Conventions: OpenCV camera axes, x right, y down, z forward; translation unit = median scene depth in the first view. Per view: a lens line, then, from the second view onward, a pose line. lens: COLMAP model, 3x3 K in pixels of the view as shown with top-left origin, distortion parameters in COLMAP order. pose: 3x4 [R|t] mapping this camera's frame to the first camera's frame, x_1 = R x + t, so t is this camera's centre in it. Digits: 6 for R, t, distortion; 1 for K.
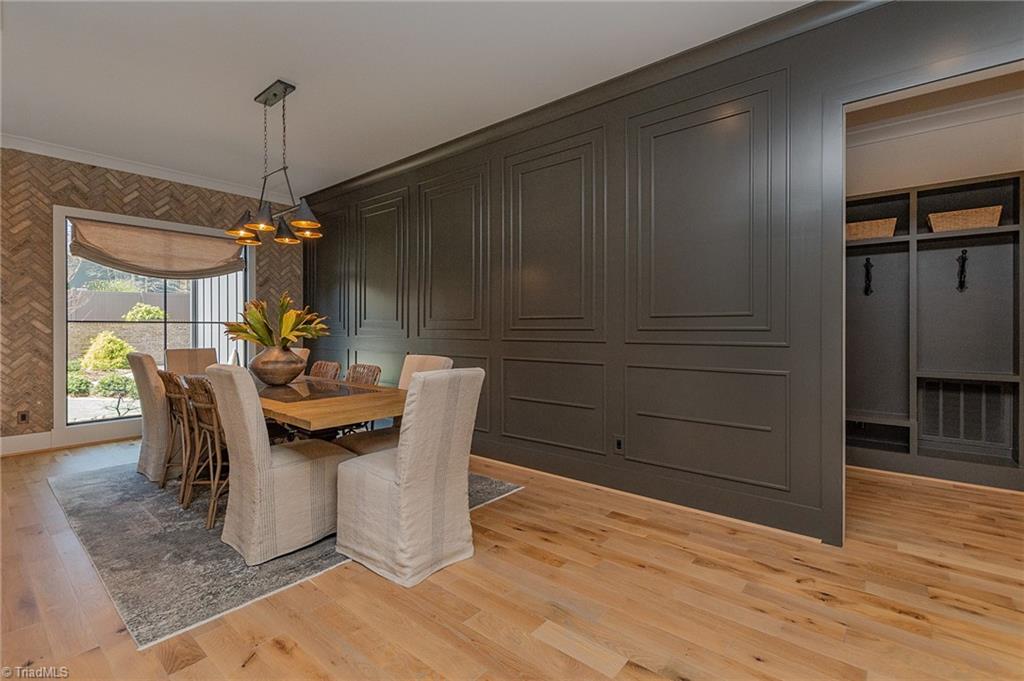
lens RADIAL K [[450.8, 0, 505.5], [0, 450.8, 326.8], [0, 0, 1]] dist [0.000699, -0.000357]
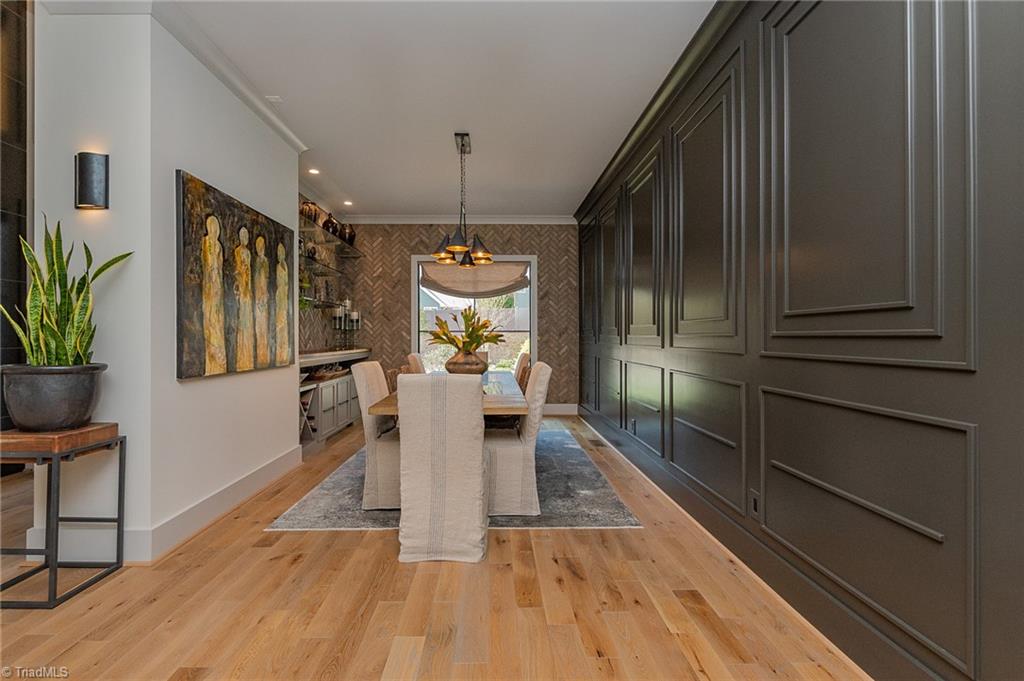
lens RADIAL K [[469.3, 0, 514.1], [0, 469.3, 331.6], [0, 0, 1]] dist [0.003606, 0.000203]
pose [[0.672484, -0.009660, -0.740049, 0.536686], [0.005356, 0.999952, -0.008186, 0.003837], [0.740092, 0.001541, 0.672503, 0.255434]]
